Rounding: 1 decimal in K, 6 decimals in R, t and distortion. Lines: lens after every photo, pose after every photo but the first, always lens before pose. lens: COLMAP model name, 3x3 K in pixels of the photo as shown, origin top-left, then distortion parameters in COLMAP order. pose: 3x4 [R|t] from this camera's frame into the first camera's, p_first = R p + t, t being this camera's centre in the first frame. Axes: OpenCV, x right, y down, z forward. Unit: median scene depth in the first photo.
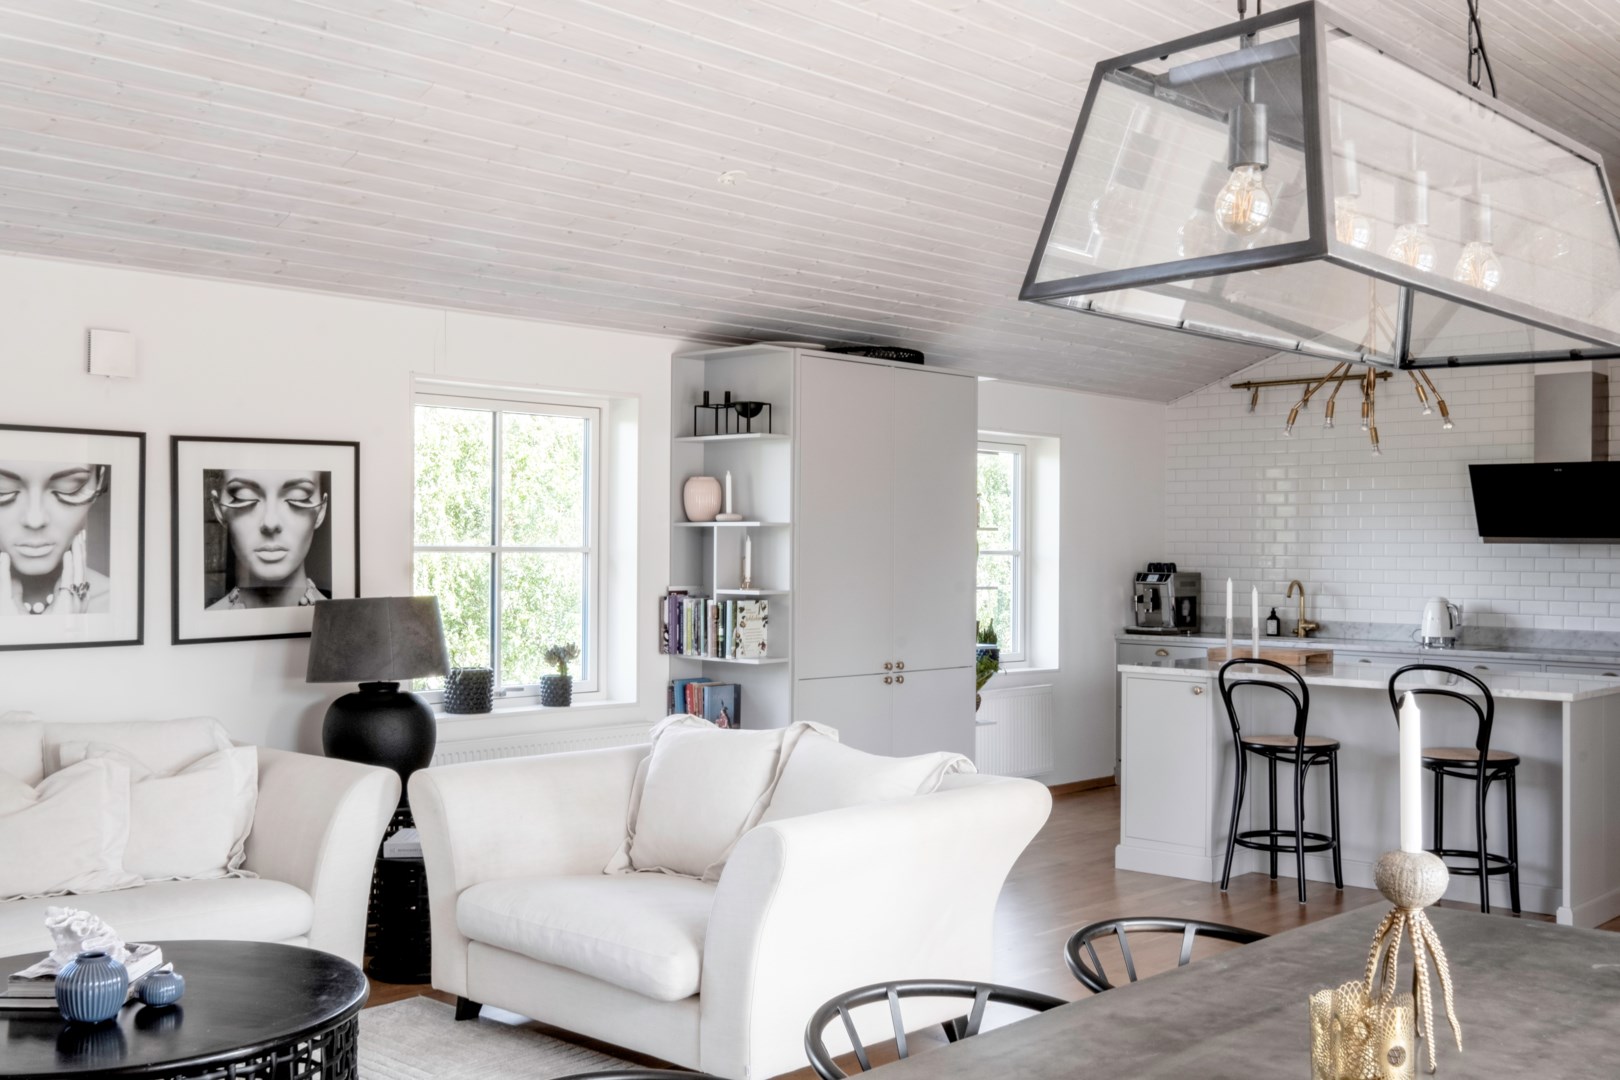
lens RADIAL K [[1670.8, 0, 810.0], [0, 1670.8, 540.0], [0, 0, 1]] dist [-0.008667, 0.014376]
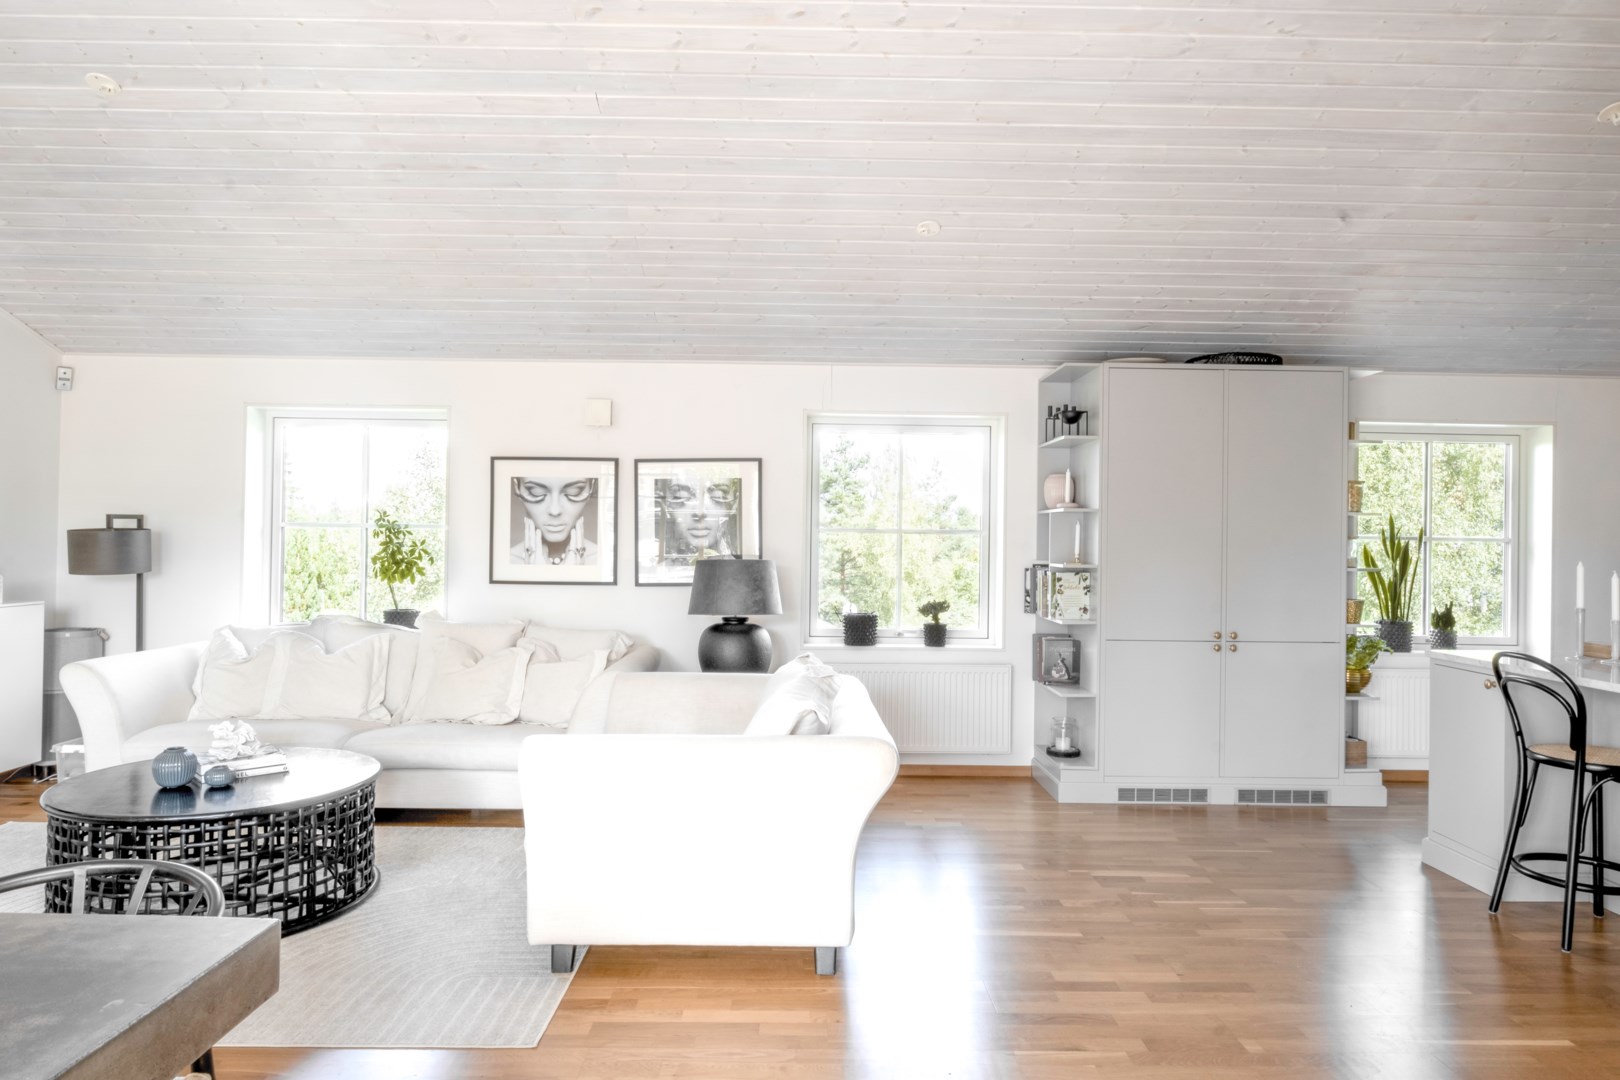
lens RADIAL K [[998.2, 0, 810.0], [0, 998.2, 540.0], [0, 0, 1]] dist [-0.004353, 0.000292]
pose [[0.693403, 0.002516, -0.720545, 0.419786], [-0.005017, 0.999987, -0.001336, 0.016533], [0.720532, 0.004541, 0.693407, 0.411624]]
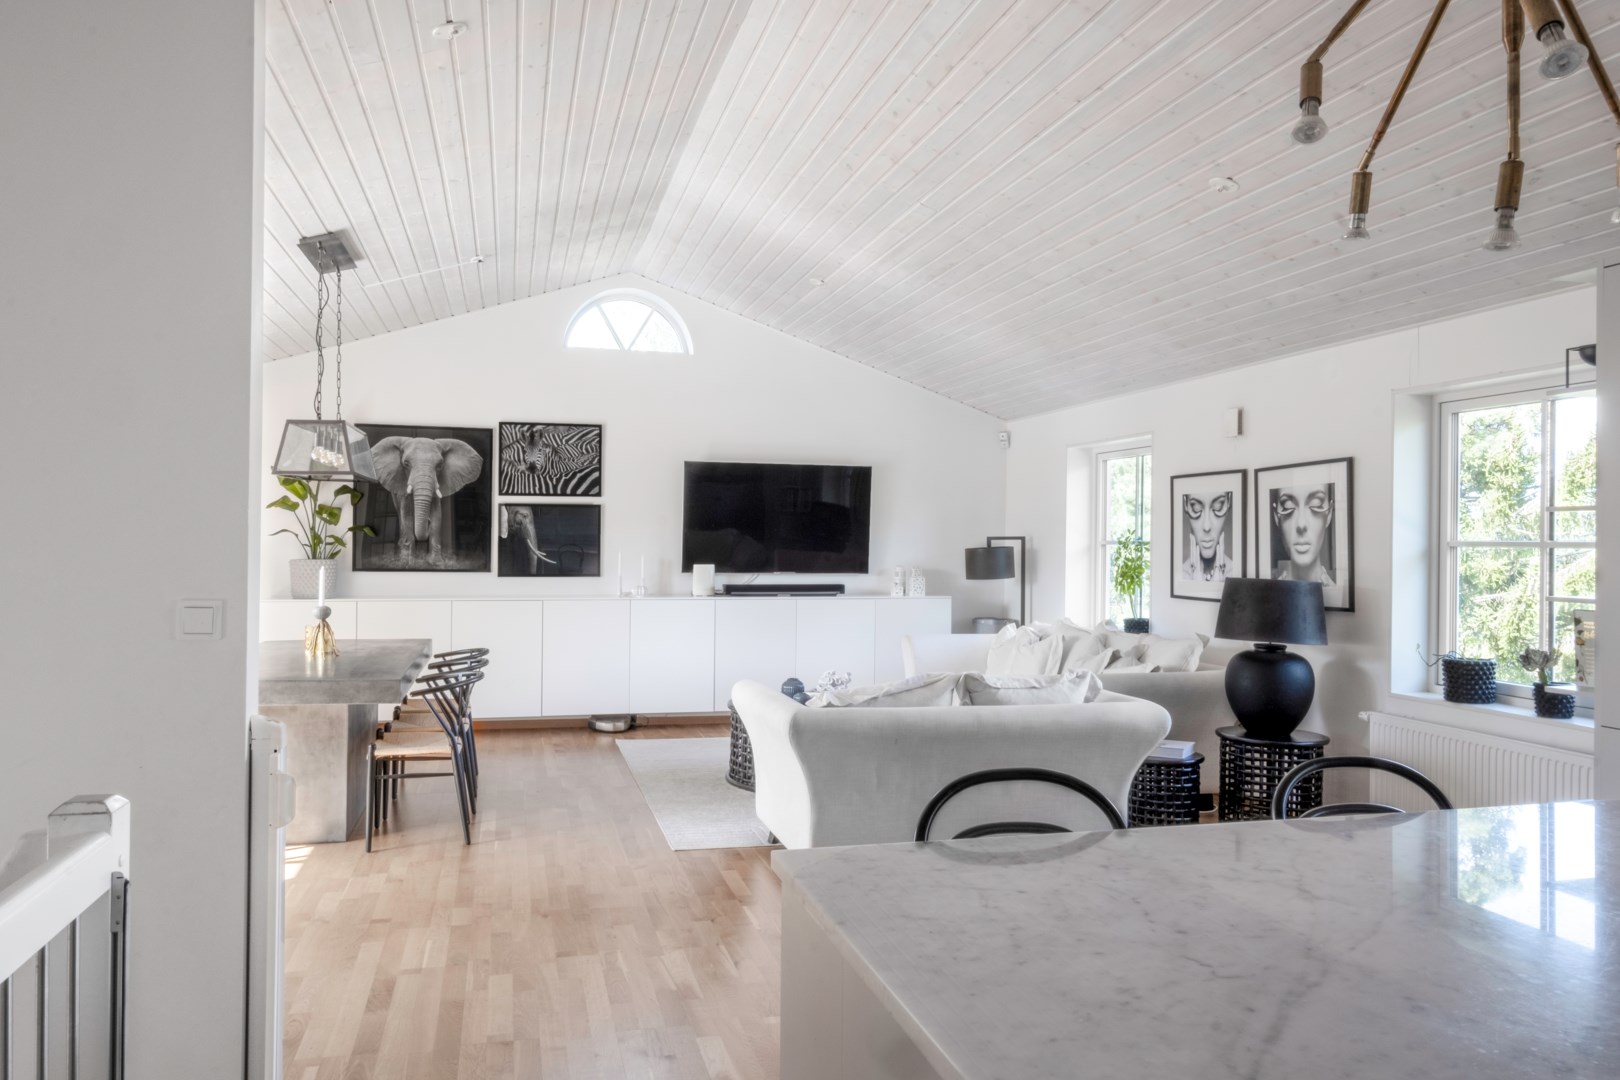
lens RADIAL K [[1162.4, 0, 810.0], [0, 1162.4, 540.0], [0, 0, 1]] dist [0.015758, 0.007514]
pose [[-0.526783, -0.008977, -0.849952, 0.690361], [-0.004798, 0.999960, -0.007588, 0.011577], [0.849986, 0.000080, -0.526805, 1.135189]]
